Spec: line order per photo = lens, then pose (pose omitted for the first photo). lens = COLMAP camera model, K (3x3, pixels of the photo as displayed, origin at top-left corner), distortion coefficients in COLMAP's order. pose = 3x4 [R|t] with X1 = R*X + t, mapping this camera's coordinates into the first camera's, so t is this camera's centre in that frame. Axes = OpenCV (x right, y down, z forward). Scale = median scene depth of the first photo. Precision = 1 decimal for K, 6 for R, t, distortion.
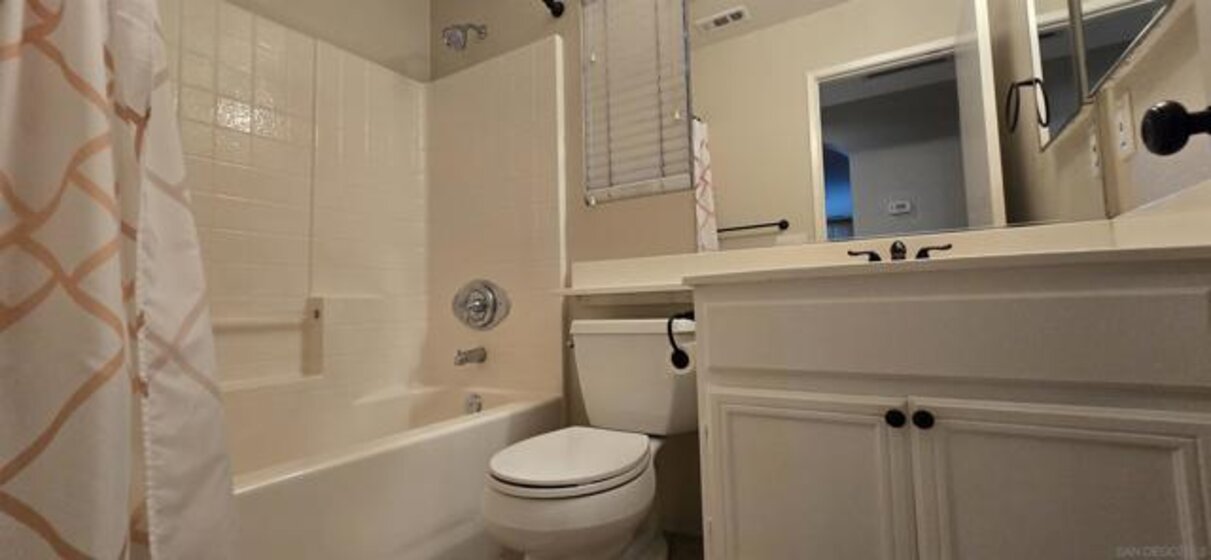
lens RADIAL K [[498.2, 0, 608.0], [0, 498.2, 273.0], [0, 0, 1]] dist [-0.002223, -0.000274]
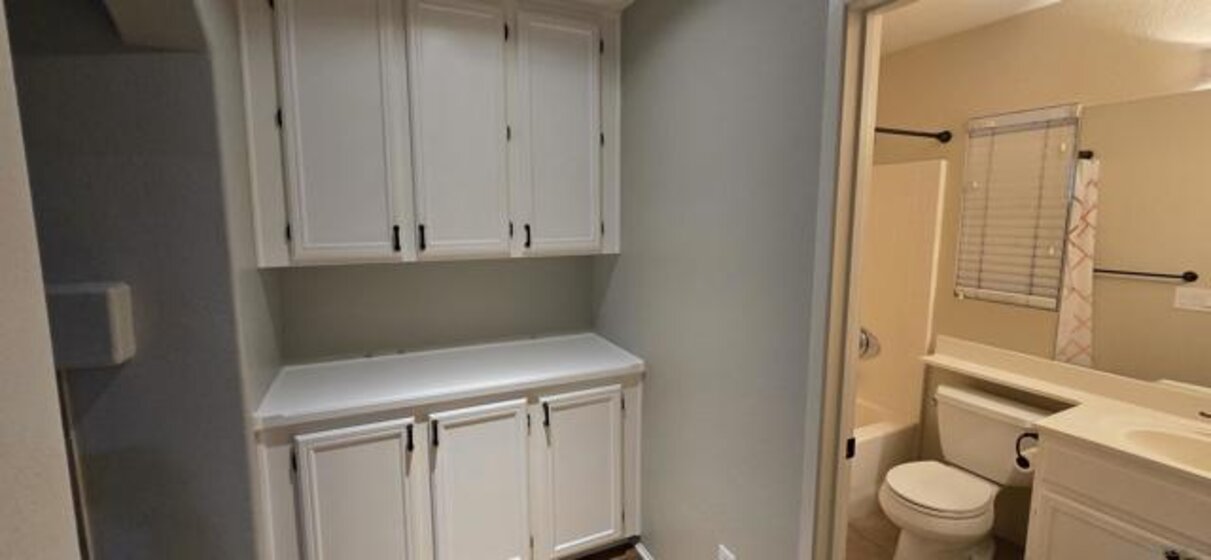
lens RADIAL K [[498.2, 0, 608.0], [0, 498.2, 273.0], [0, 0, 1]] dist [-0.002223, -0.000274]
pose [[0.839779, 0.097772, -0.534052, -0.119312], [0.013252, 0.979667, 0.200191, -0.484983], [0.542766, -0.175193, 0.821409, -0.621555]]
